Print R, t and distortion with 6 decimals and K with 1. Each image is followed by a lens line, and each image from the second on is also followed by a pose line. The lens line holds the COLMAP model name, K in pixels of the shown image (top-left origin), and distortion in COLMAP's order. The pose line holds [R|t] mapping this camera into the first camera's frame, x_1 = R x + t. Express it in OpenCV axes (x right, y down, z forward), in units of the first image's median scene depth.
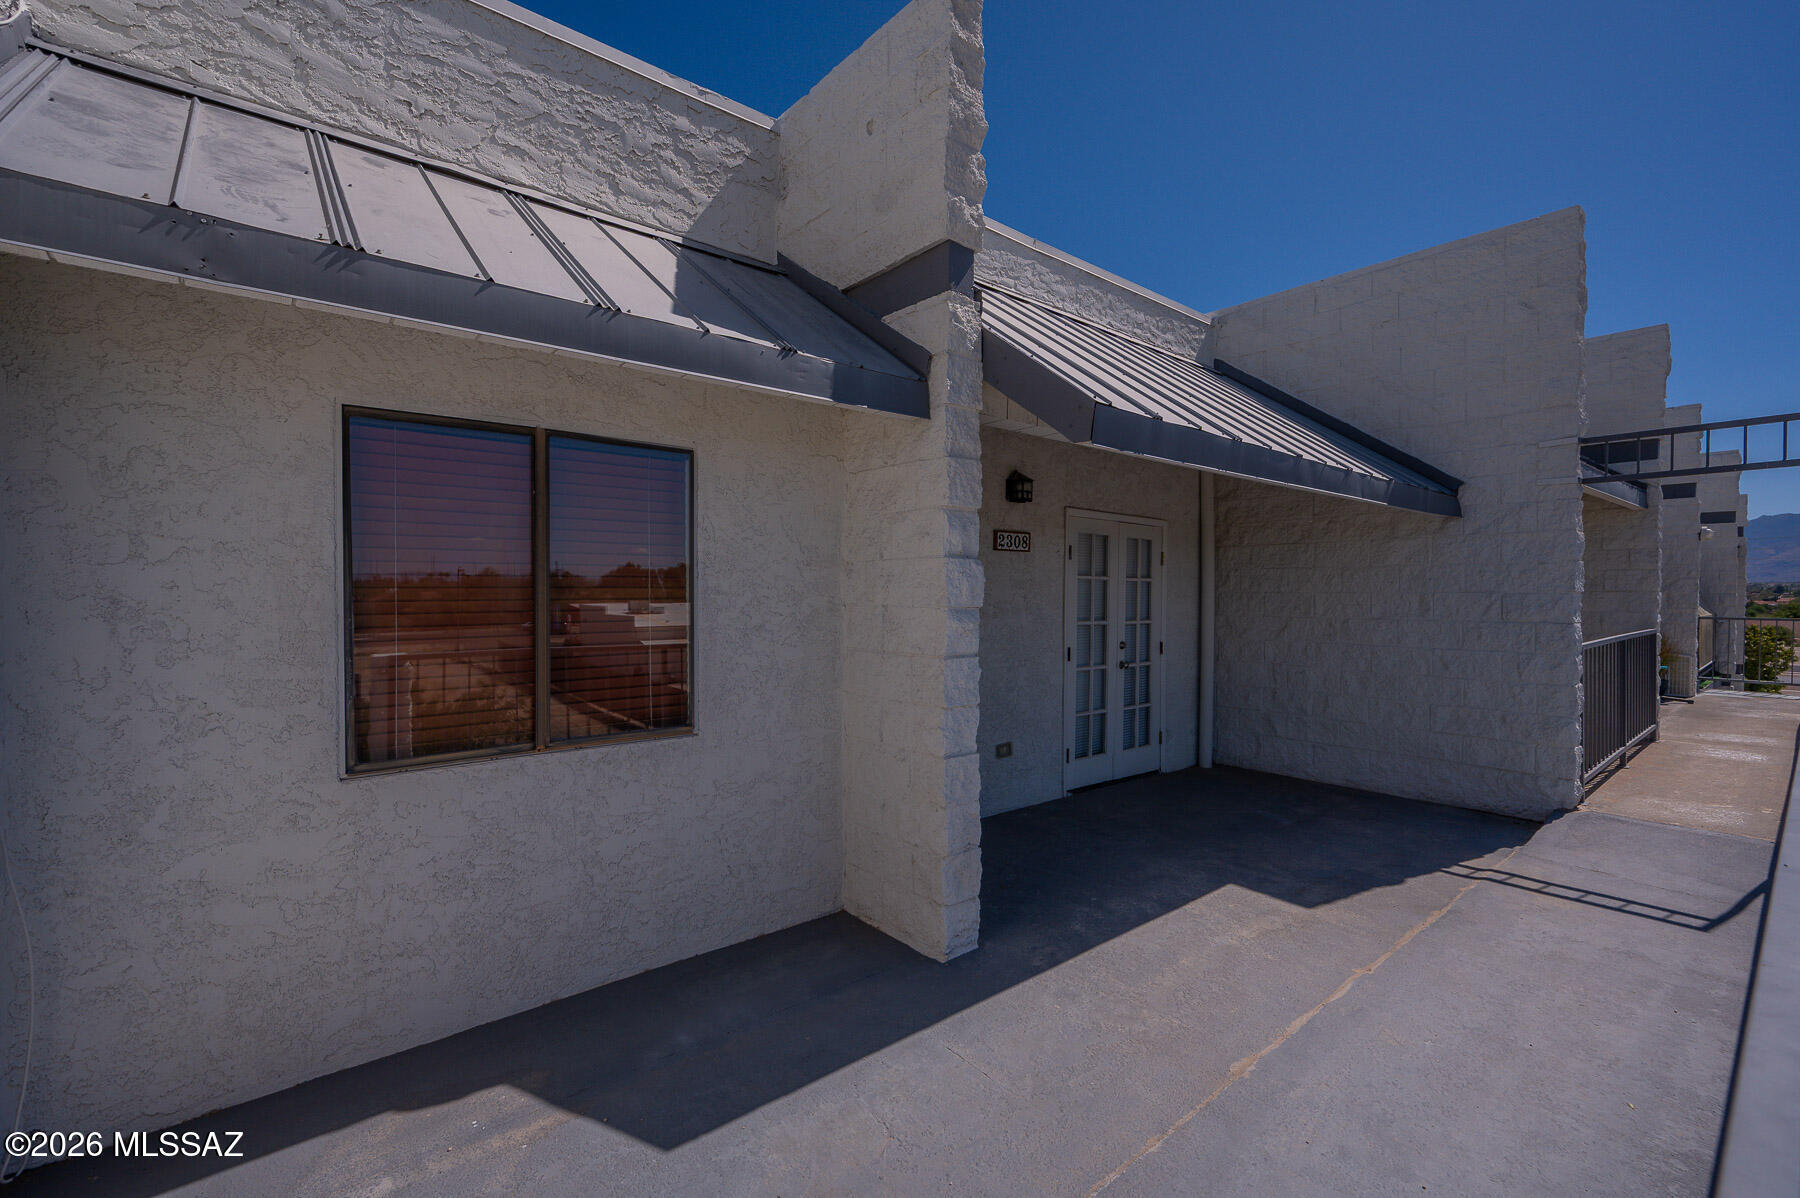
lens RADIAL K [[776.6, 0, 897.6], [0, 776.6, 601.9], [0, 0, 1]] dist [0.000413, -0.000138]
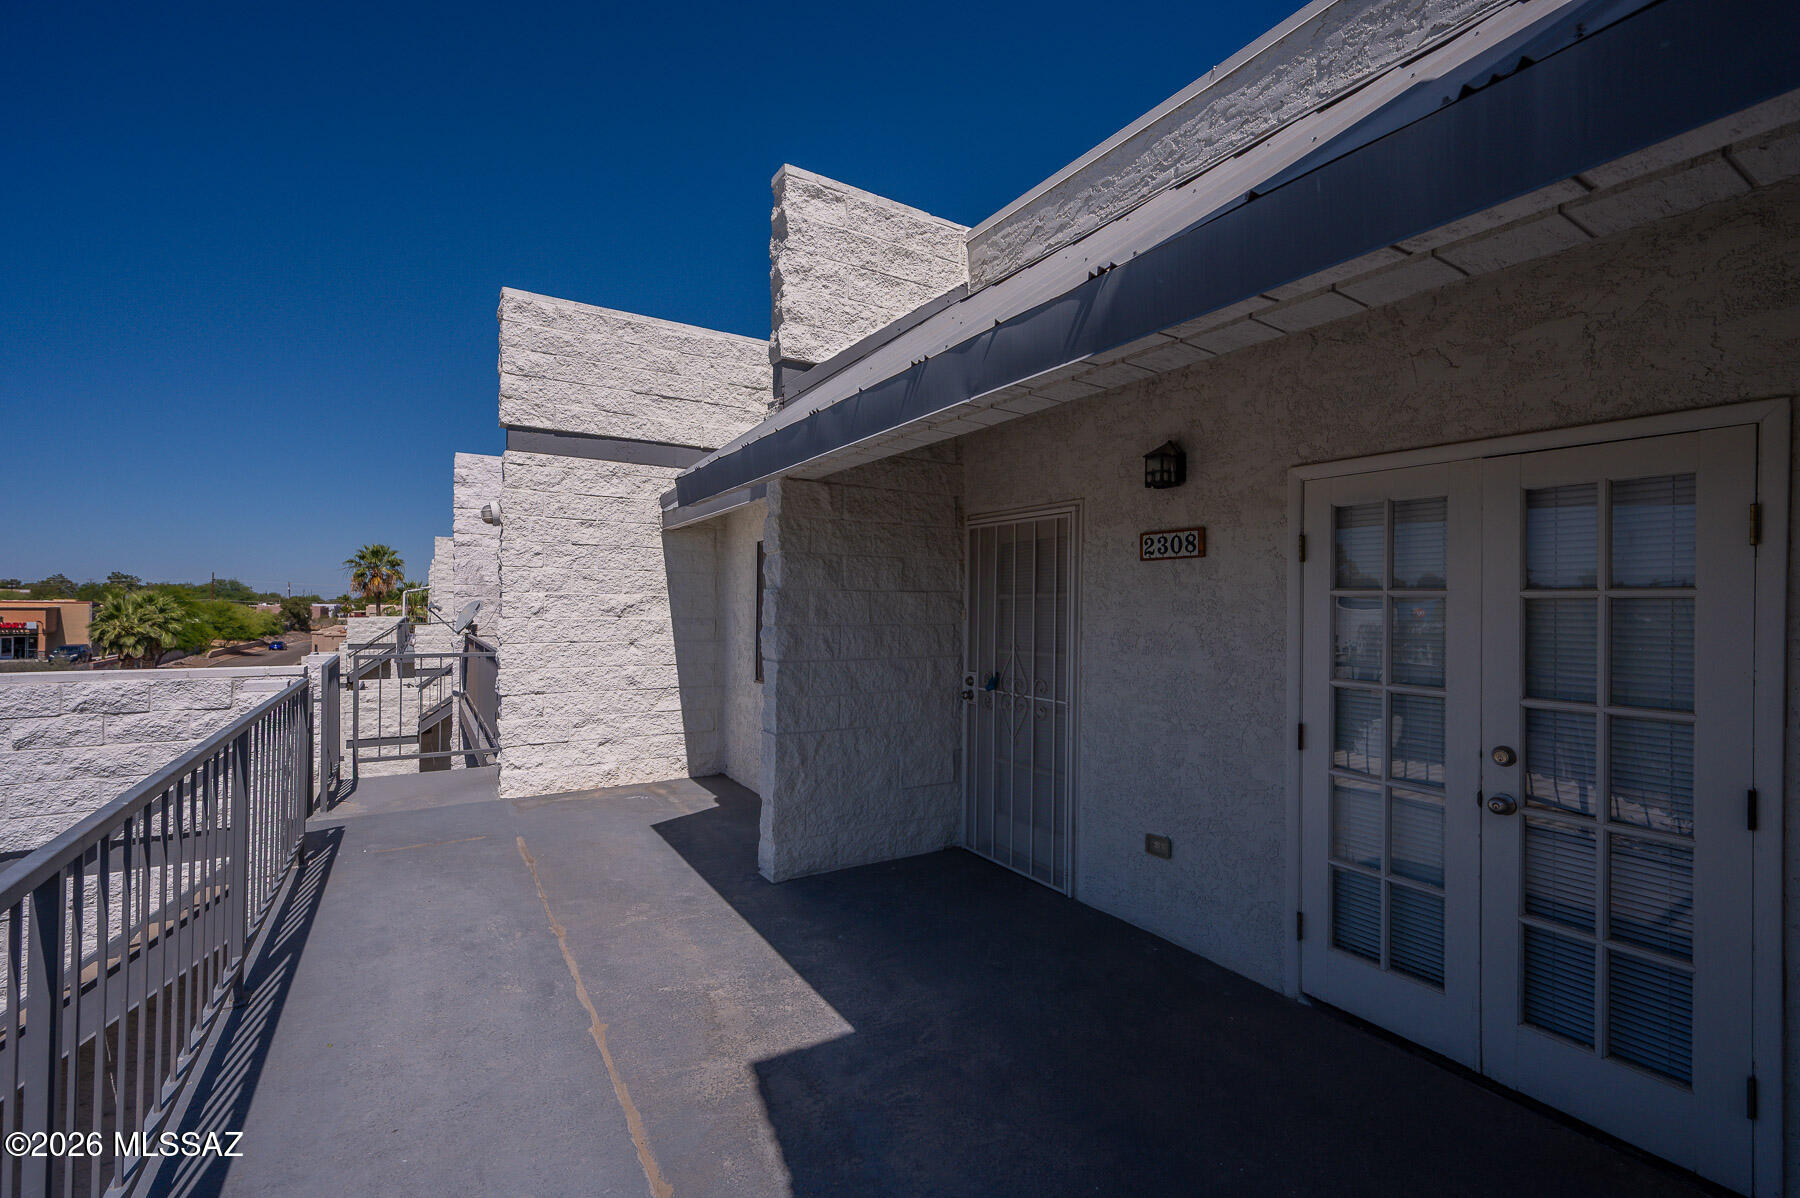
lens RADIAL K [[776.6, 0, 902.8], [0, 776.6, 596.6], [0, 0, 1]] dist [0.000413, -0.000138]
pose [[-0.142327, -0.014425, -0.989715, 1.371096], [-0.019842, 0.999734, -0.011717, -0.031355], [0.989621, 0.017970, -0.142576, 1.380932]]
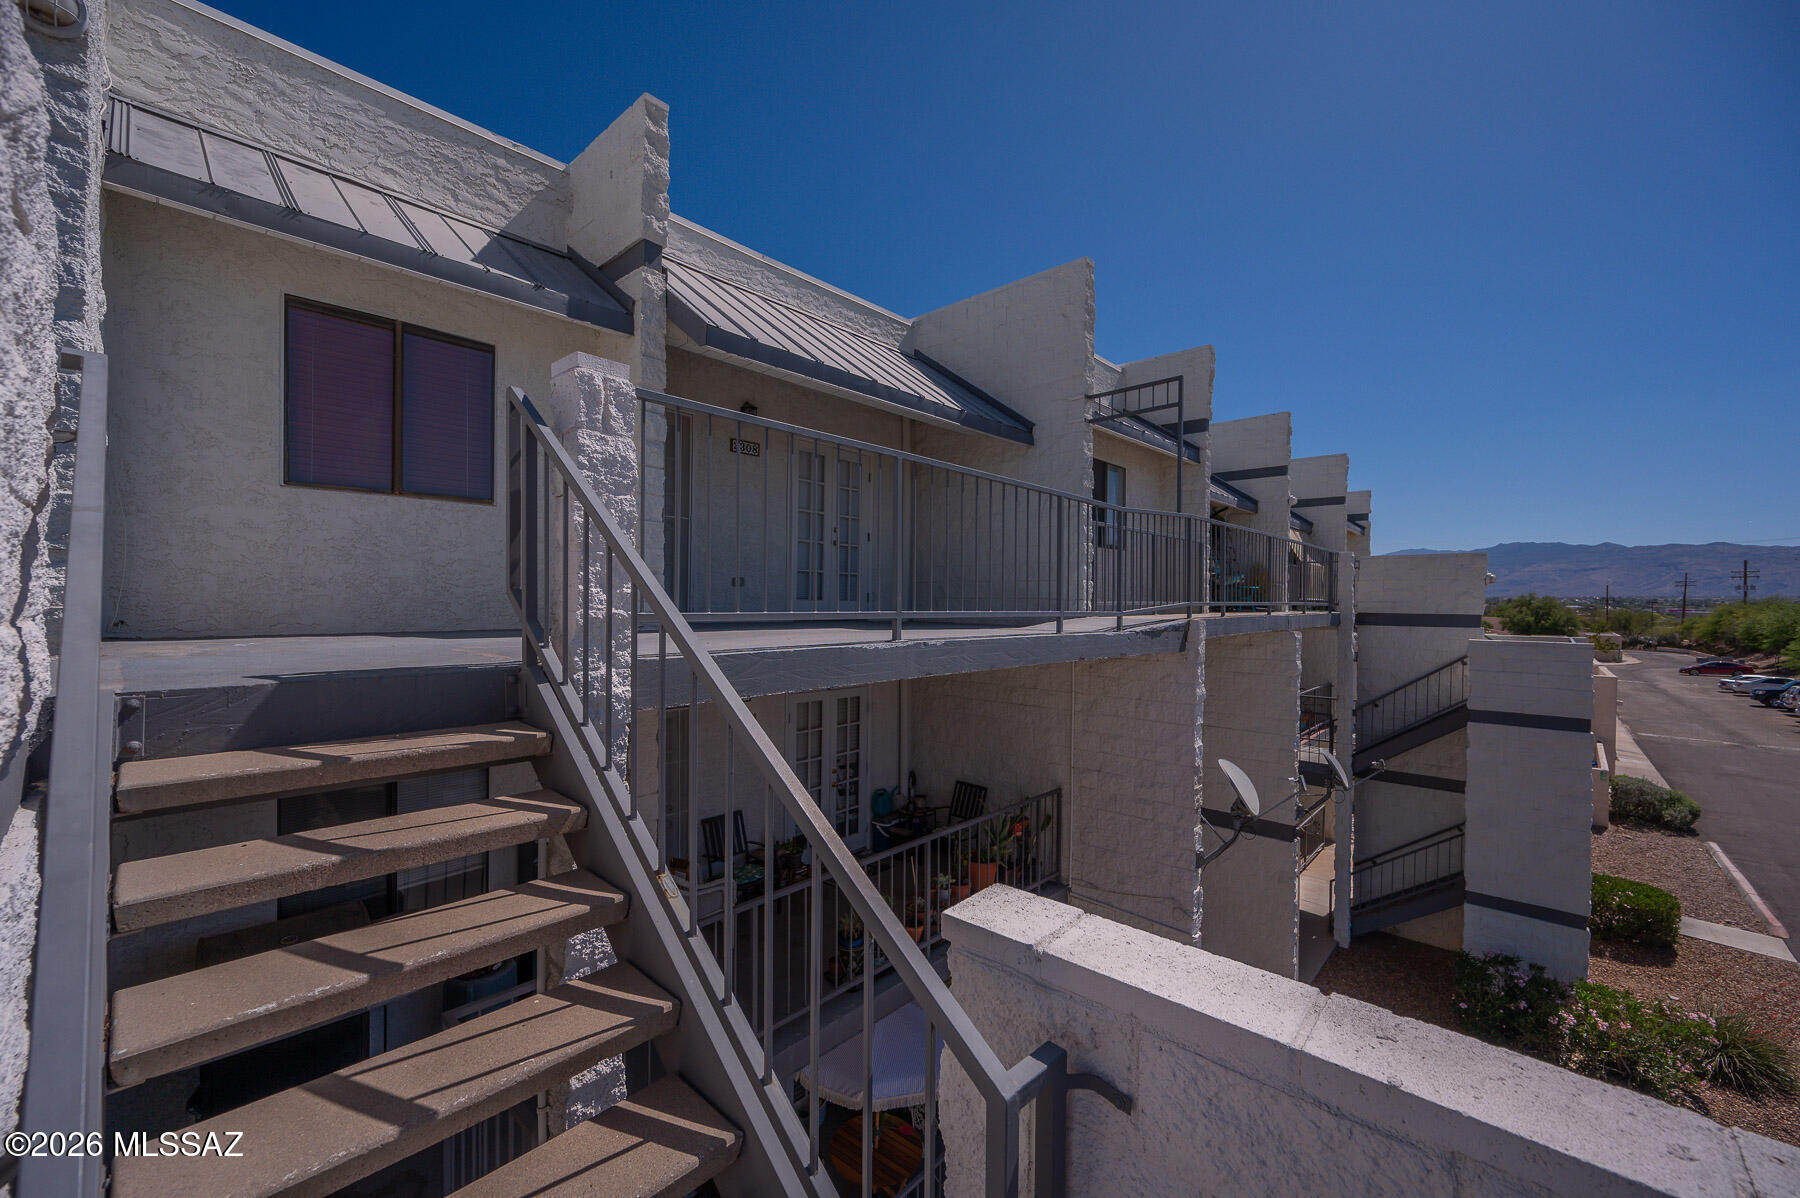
lens RADIAL K [[711.2, 0, 902.7], [0, 711.2, 604.4], [0, 0, 1]] dist [-0.003757, -0.000288]
pose [[0.990975, 0.004842, 0.133963, 0.433217], [-0.003372, 0.999932, -0.011202, 0.399422], [-0.134008, 0.010649, 0.990923, -0.708403]]
